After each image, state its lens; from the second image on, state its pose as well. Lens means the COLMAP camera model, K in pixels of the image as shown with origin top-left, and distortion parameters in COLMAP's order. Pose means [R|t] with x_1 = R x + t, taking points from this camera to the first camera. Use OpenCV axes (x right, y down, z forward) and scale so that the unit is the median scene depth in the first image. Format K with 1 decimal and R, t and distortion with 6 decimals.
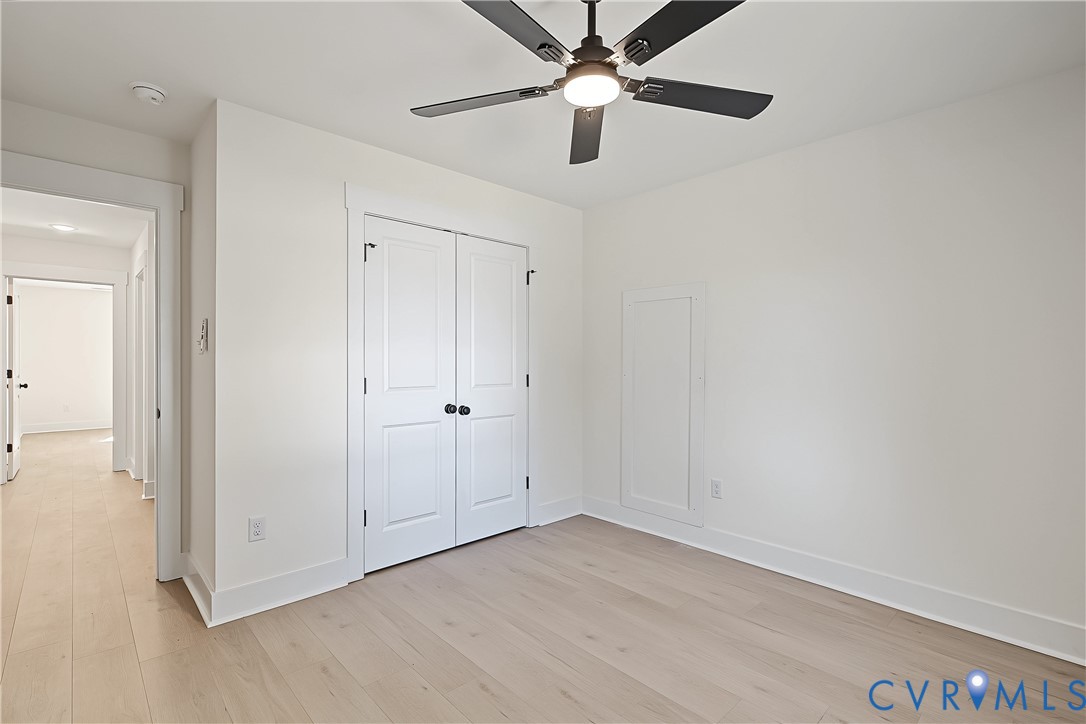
lens RADIAL K [[492.3, 0, 546.0], [0, 492.3, 361.6], [0, 0, 1]] dist [-0.000715, -0.000146]
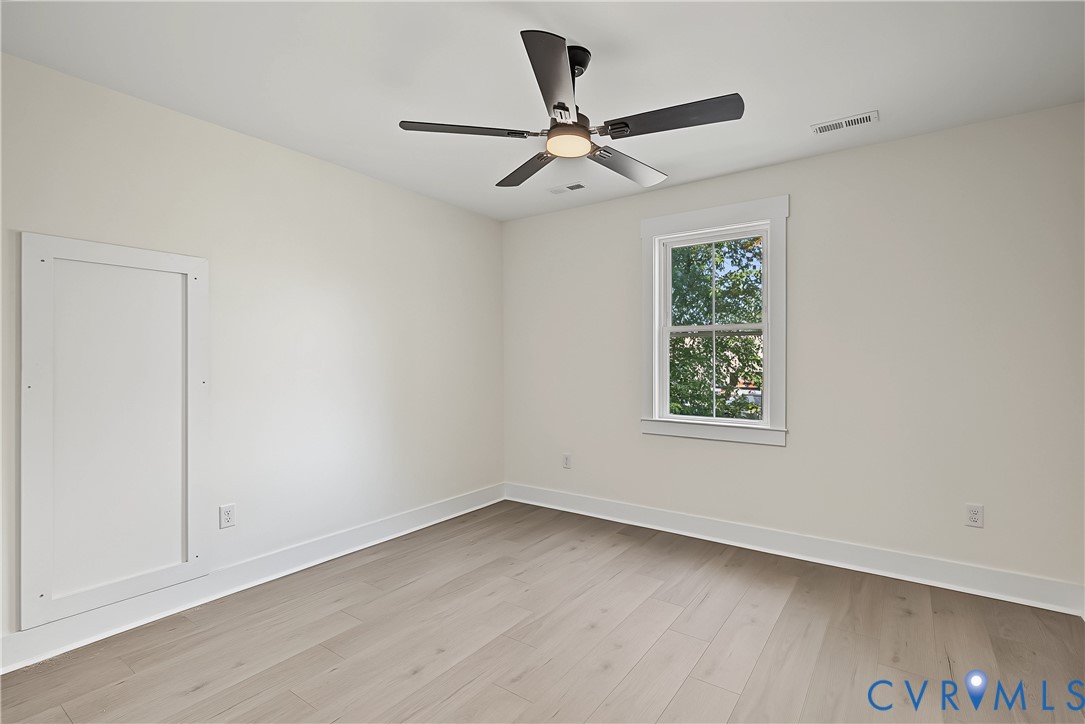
lens RADIAL K [[491.9, 0, 545.9], [0, 491.9, 360.9], [0, 0, 1]] dist [-0.000715, -0.000146]
pose [[-0.177551, -0.002610, 0.984108, -0.648161], [0.001751, 0.999994, 0.002969, -0.003035], [-0.984110, 0.002251, -0.177545, 0.728283]]
